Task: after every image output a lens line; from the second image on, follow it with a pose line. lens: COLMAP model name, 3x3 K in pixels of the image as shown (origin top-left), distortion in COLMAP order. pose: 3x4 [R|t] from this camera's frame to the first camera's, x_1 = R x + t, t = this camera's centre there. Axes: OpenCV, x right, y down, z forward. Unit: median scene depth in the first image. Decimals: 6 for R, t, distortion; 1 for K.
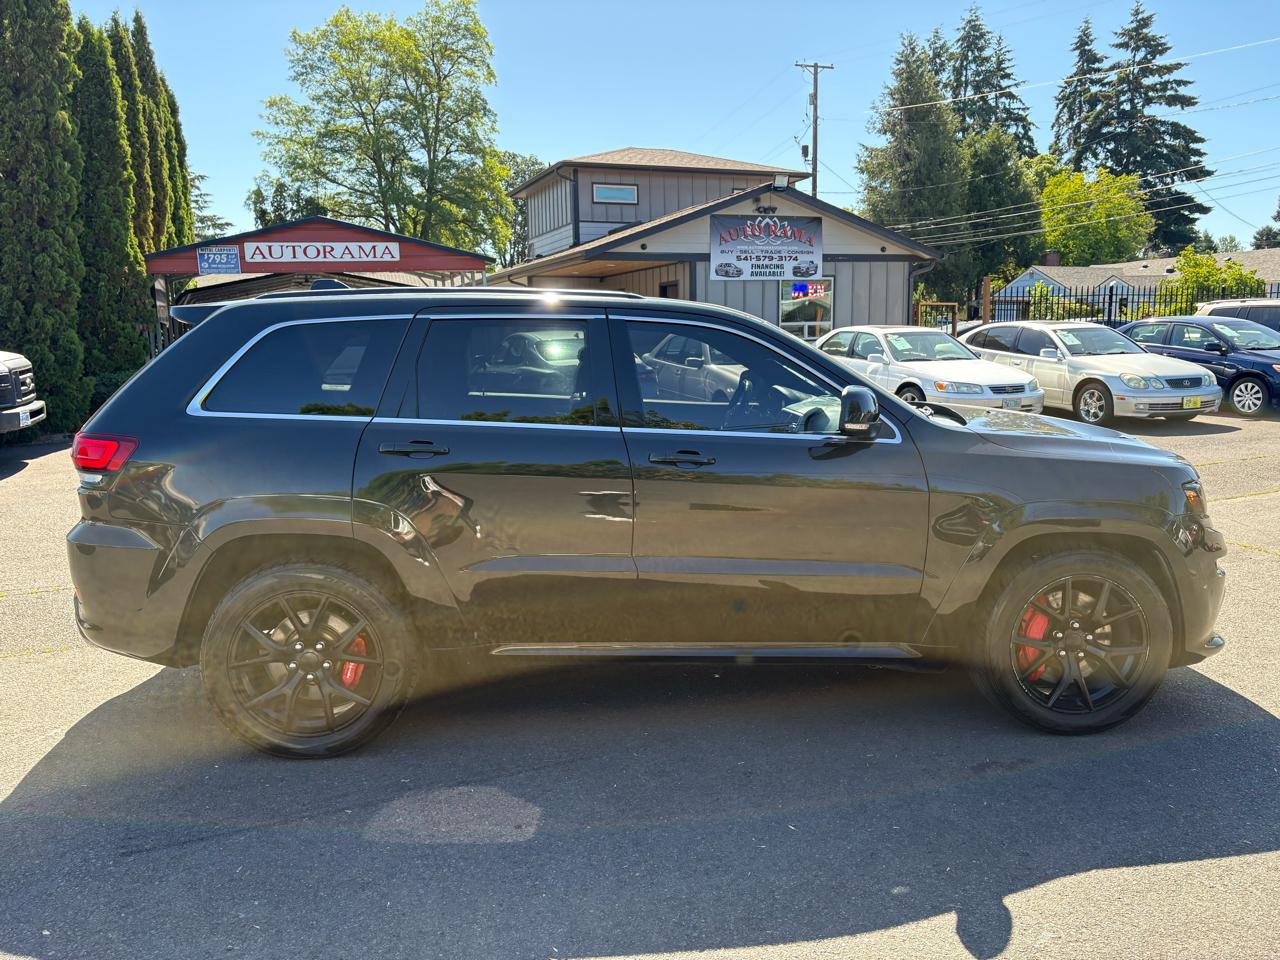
lens RADIAL K [[965.8, 0, 649.8], [0, 965.8, 480.3], [0, 0, 1]] dist [0.054312, -0.047570]
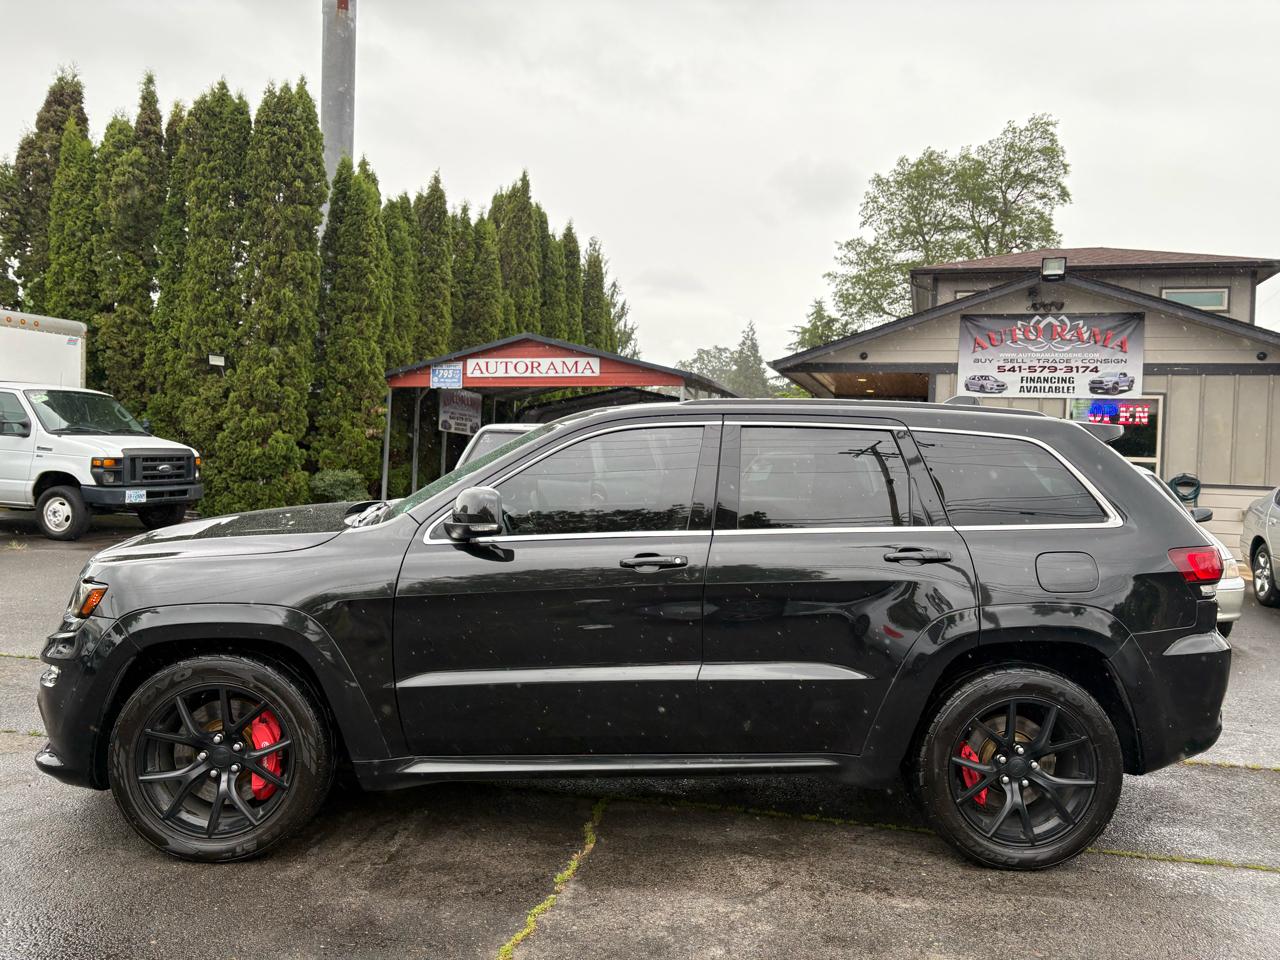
lens RADIAL K [[965.8, 0, 633.7], [0, 965.8, 489.9], [0, 0, 1]] dist [0.054312, -0.047570]
pose [[0.793755, 0.063800, -0.604882, 0.330280], [-0.138791, 0.987245, -0.077999, -0.035736], [0.592190, 0.145864, 0.792486, 0.235186]]
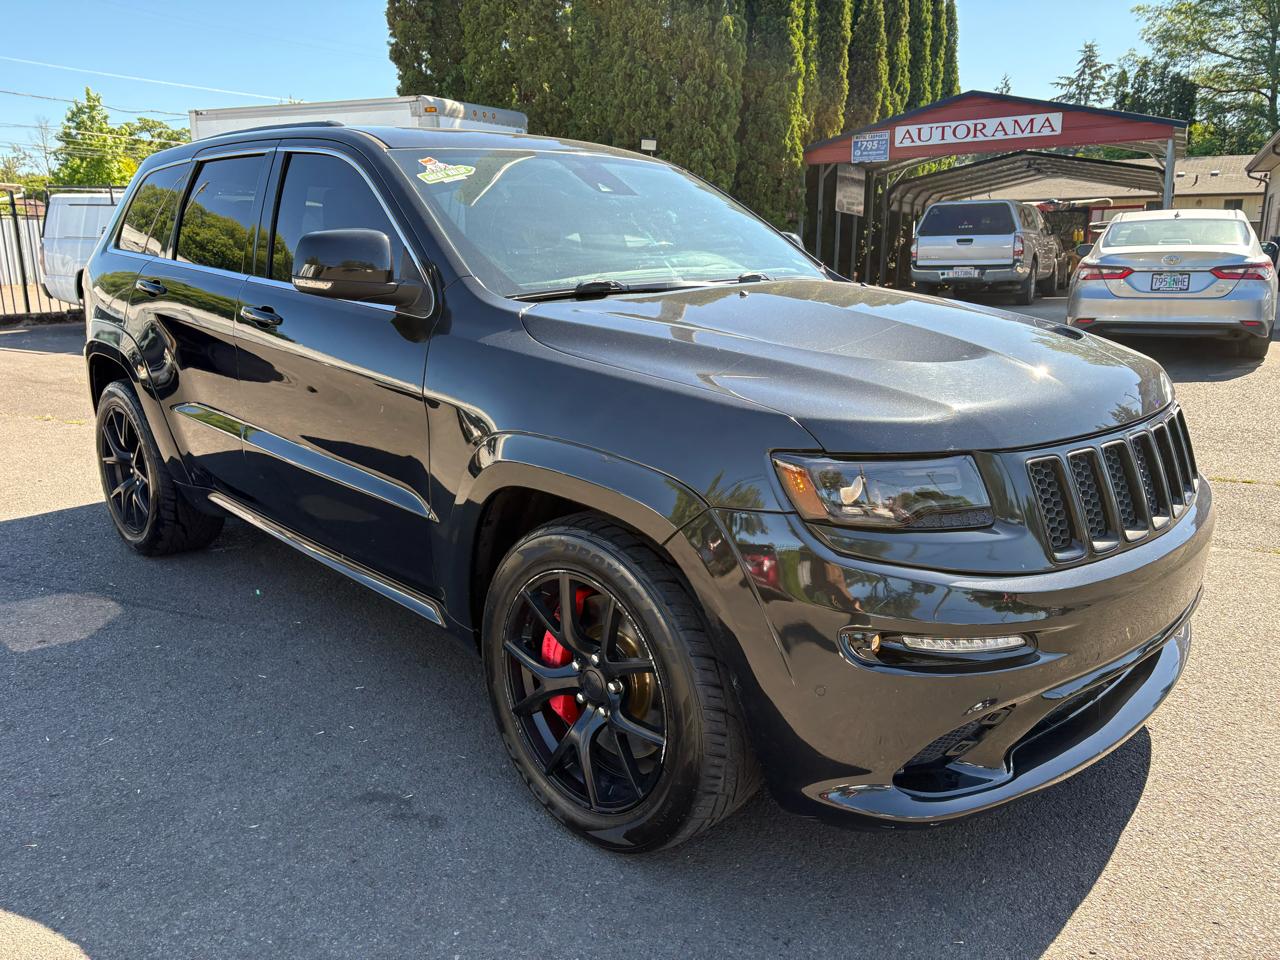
lens RADIAL K [[965.8, 0, 641.6], [0, 965.8, 474.8], [0, 0, 1]] dist [0.054312, -0.047570]
pose [[0.658187, 0.187899, -0.729030, 0.168199], [-0.119755, 0.982155, 0.145021, -0.008921], [0.743269, -0.008146, 0.668943, 0.124809]]
